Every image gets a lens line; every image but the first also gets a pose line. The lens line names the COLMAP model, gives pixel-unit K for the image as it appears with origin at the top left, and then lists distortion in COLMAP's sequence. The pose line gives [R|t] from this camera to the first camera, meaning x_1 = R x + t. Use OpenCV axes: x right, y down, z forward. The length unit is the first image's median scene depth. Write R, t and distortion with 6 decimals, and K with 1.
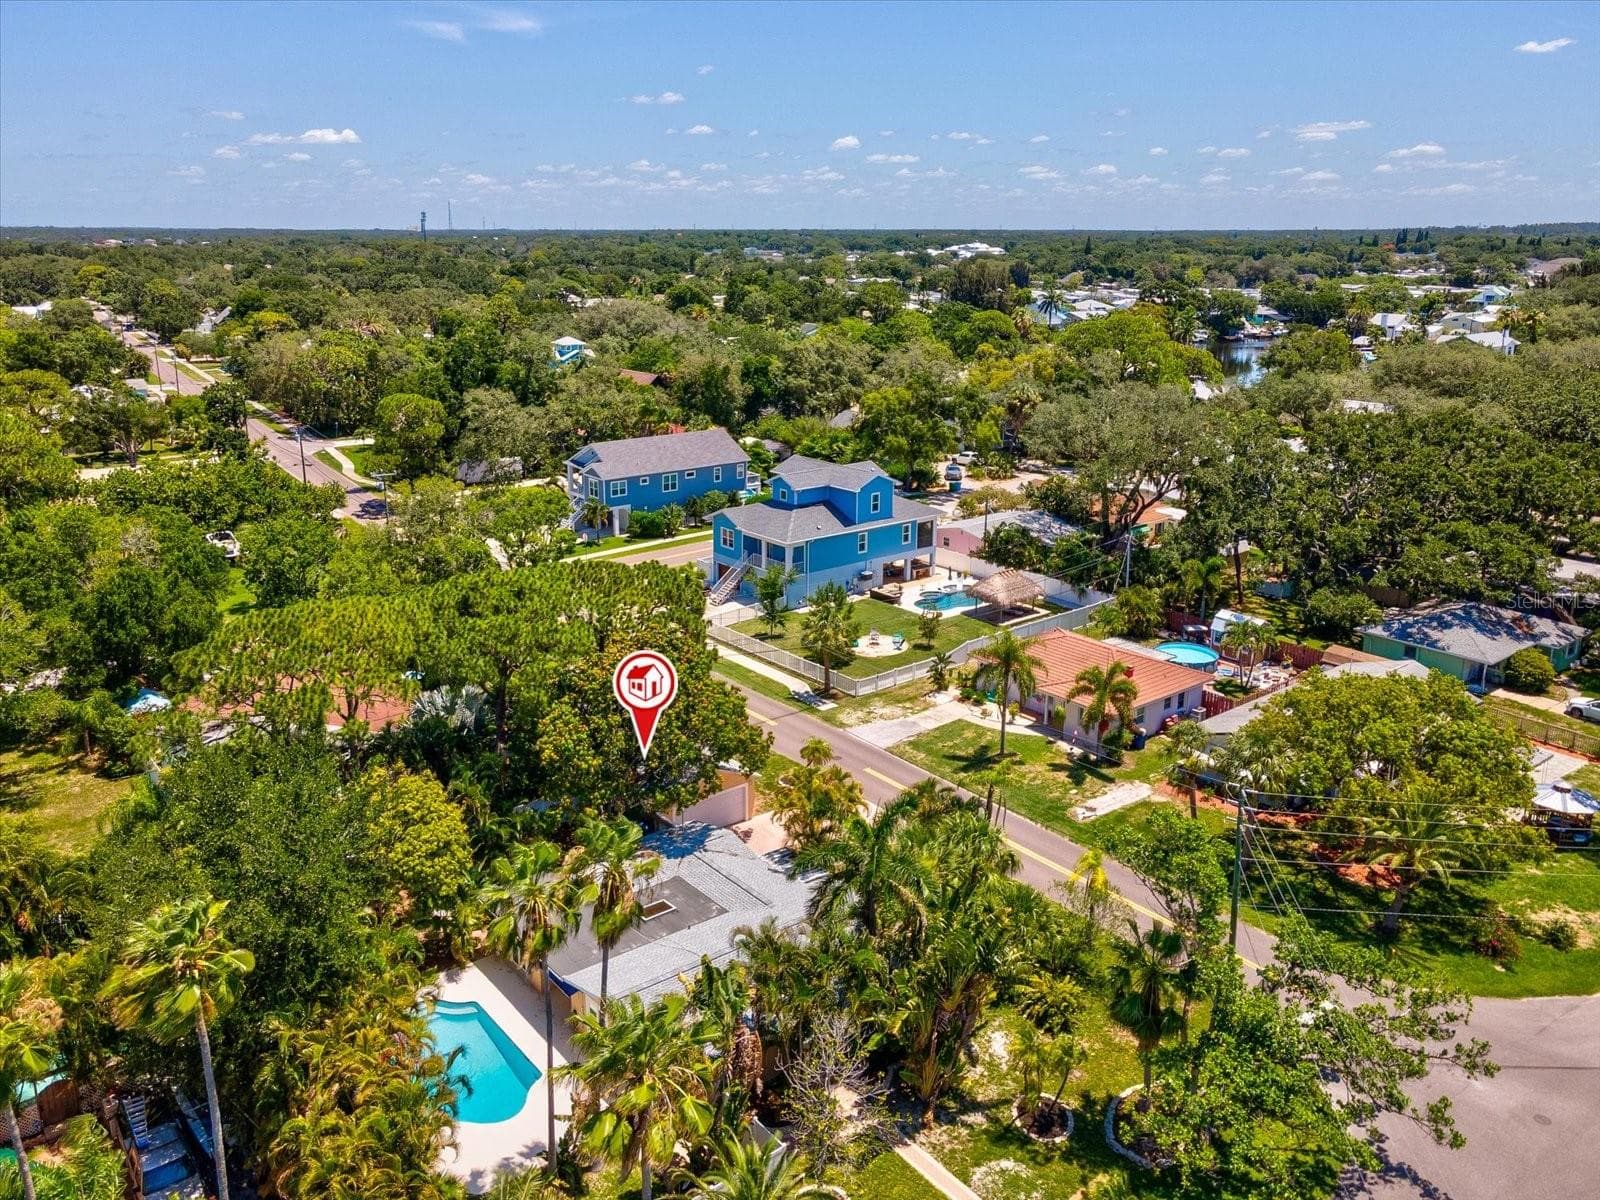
lens RADIAL K [[1219.3, 0, 774.6], [0, 1219.3, 602.6], [0, 0, 1]] dist [-0.004551, 0.005601]
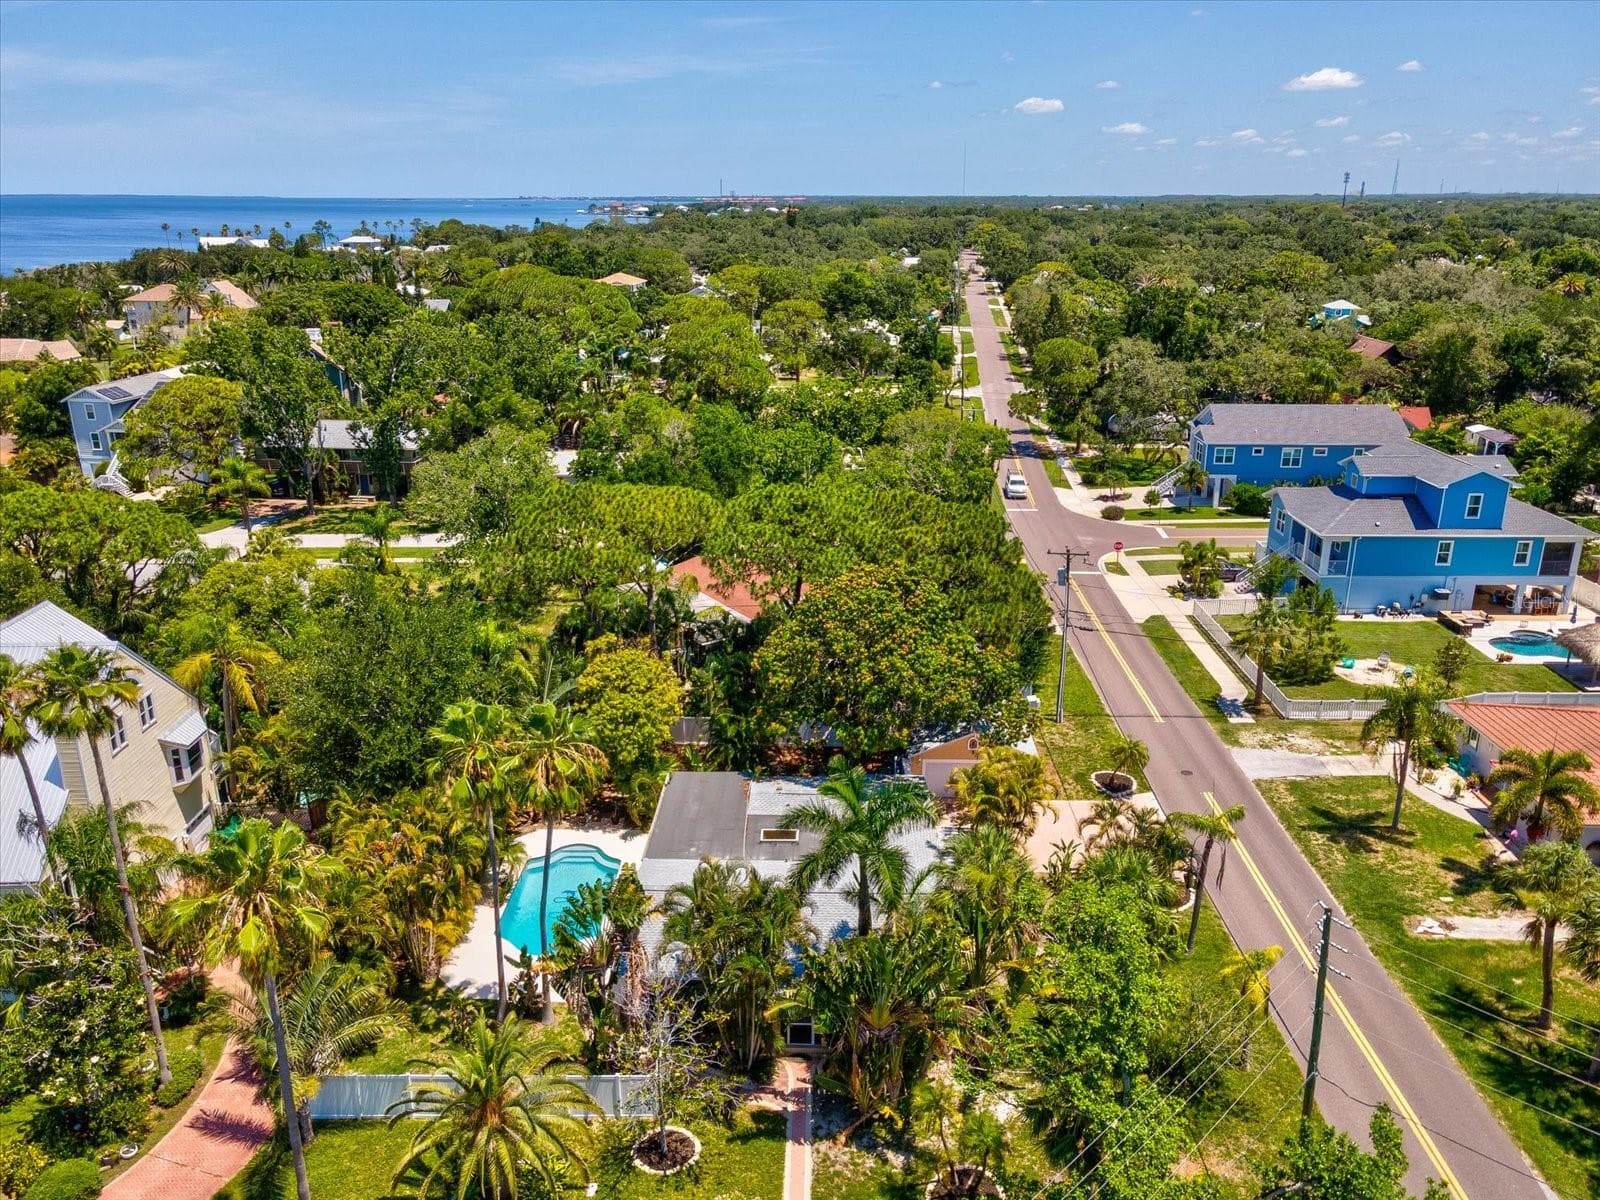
lens RADIAL K [[1212.3, 0, 806.0], [0, 1212.3, 627.0], [0, 0, 1]] dist [-0.002909, 0.039654]
pose [[0.778671, 0.210557, -0.591047, 0.232391], [-0.182922, 0.977270, 0.107157, -0.010419], [0.600175, 0.024676, 0.799488, 0.113115]]
